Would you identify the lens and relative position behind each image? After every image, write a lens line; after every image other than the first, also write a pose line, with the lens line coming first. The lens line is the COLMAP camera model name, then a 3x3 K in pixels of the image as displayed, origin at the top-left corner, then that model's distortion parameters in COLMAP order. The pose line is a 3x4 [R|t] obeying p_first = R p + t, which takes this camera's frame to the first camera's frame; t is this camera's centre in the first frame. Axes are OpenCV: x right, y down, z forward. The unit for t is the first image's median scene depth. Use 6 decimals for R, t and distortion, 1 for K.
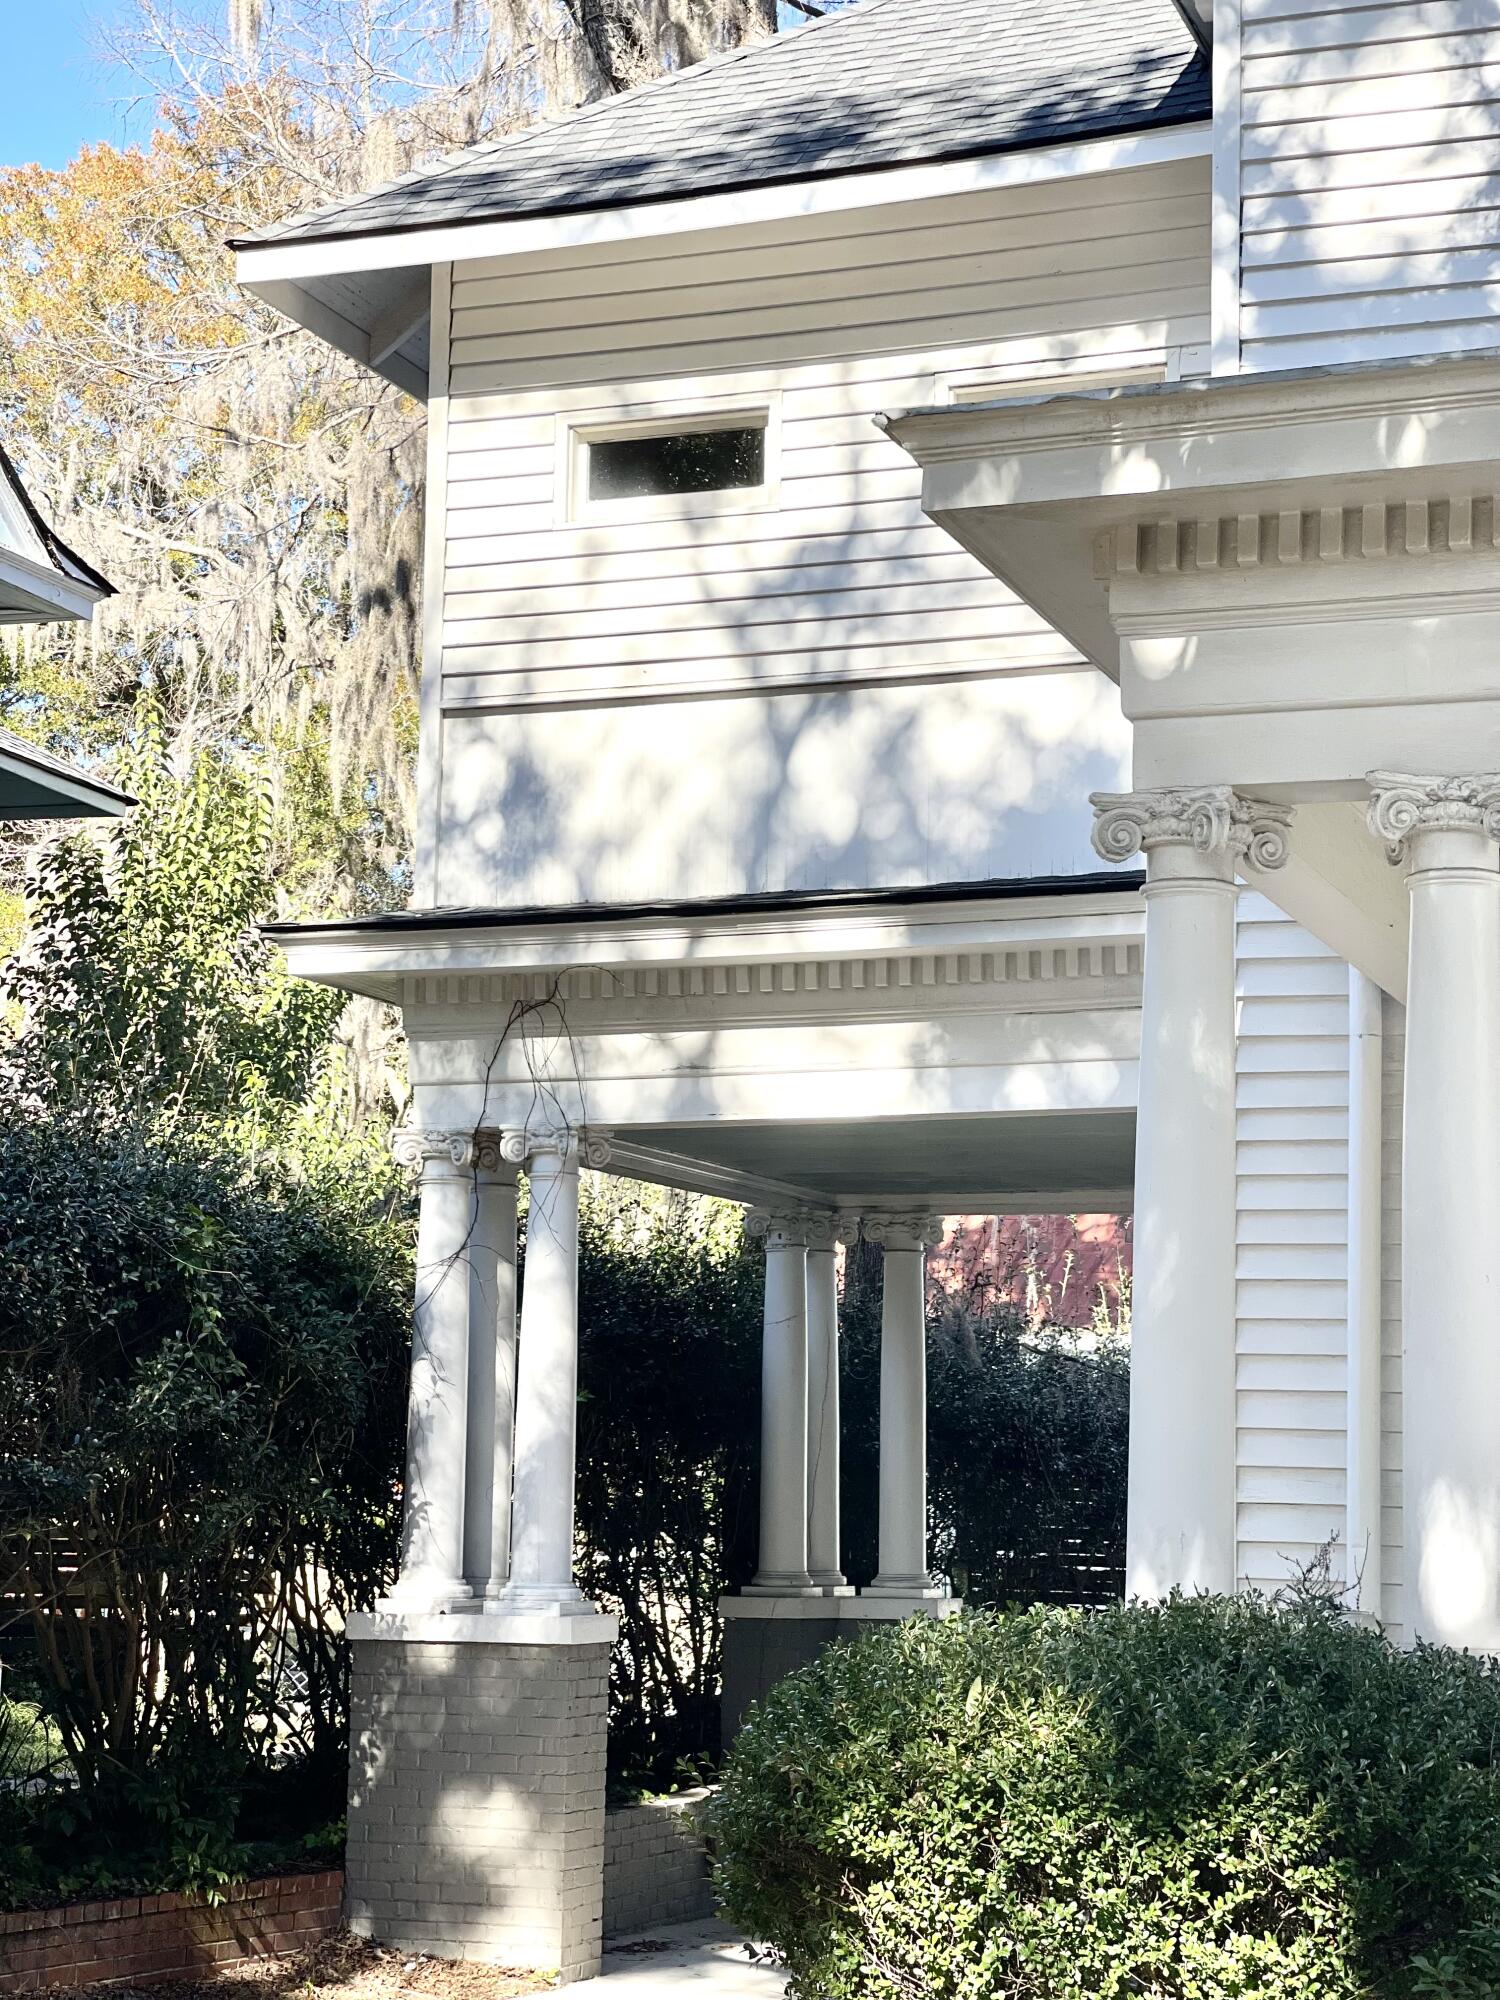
lens RADIAL K [[3394.7, 0, 744.2], [0, 3394.7, 1001.0], [0, 0, 1]] dist [0.099353, 0.000000]
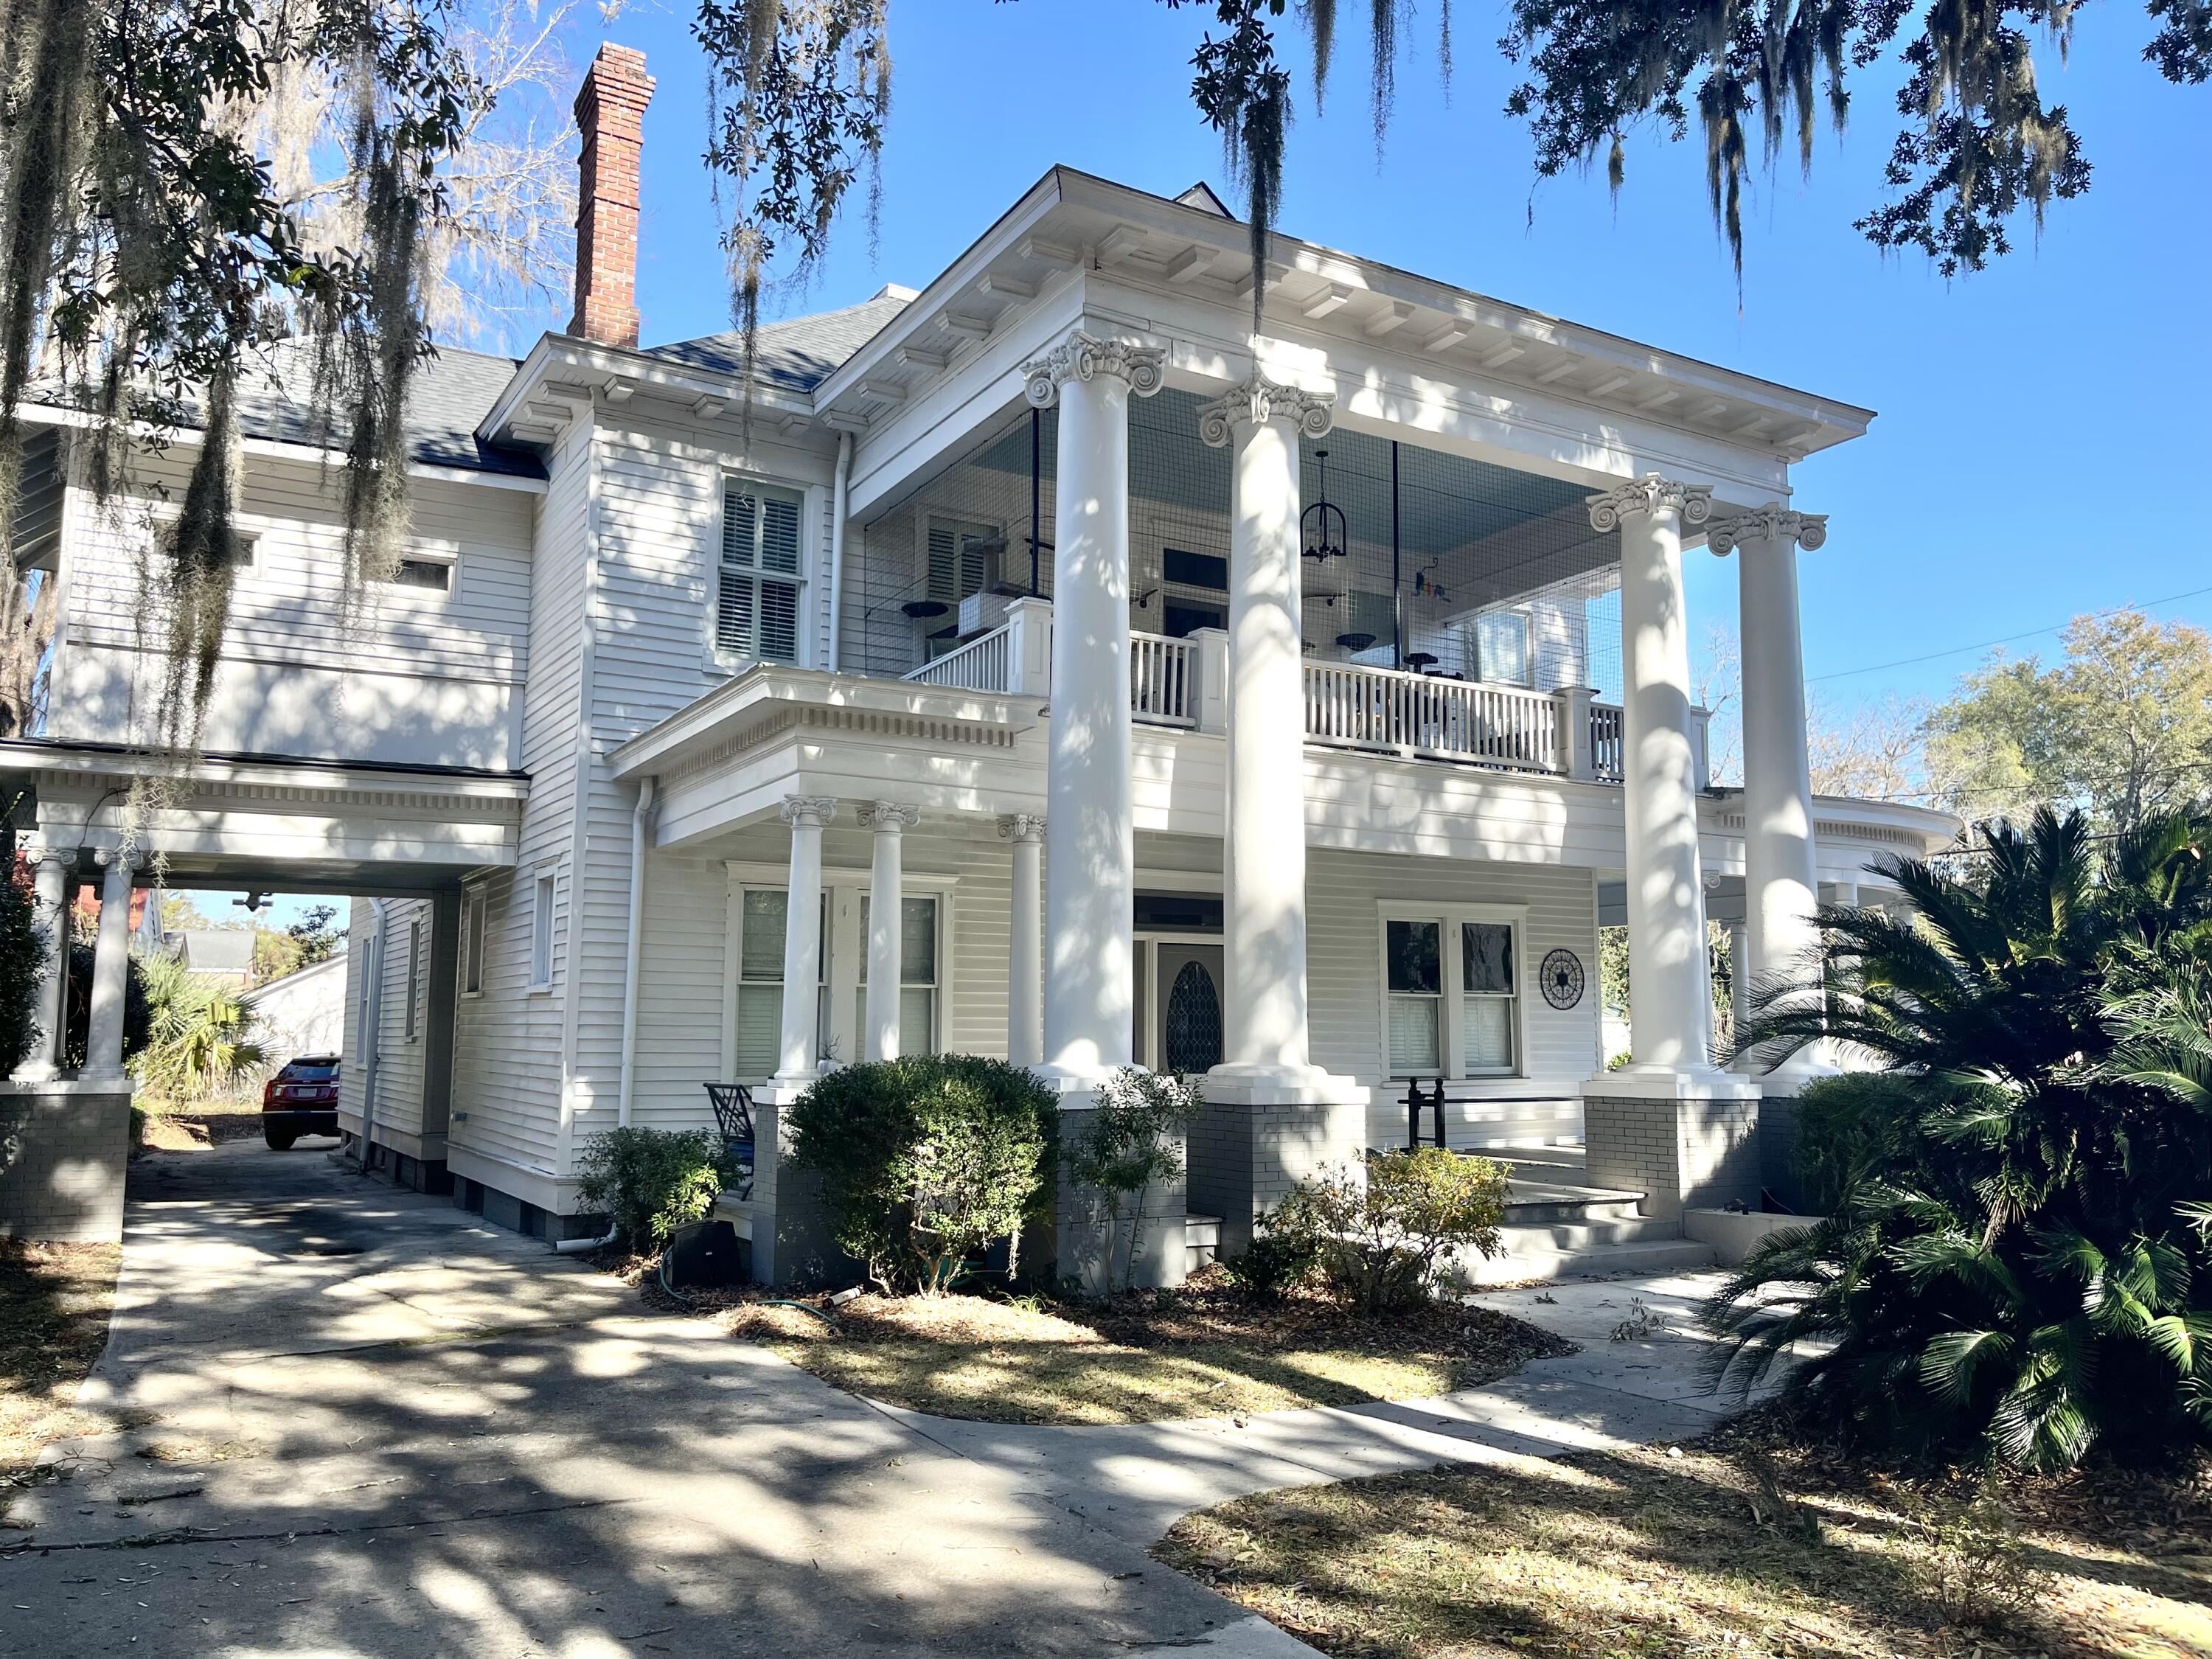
lens RADIAL K [[1664.0, 0, 1100.7], [0, 1664.0, 818.2], [0, 0, 1]] dist [0.014349, -0.031240]
pose [[0.651472, 0.090562, 0.753249, -0.449447], [-0.093242, 0.994881, -0.038970, 0.001480], [-0.752922, -0.044846, 0.656580, -0.133110]]
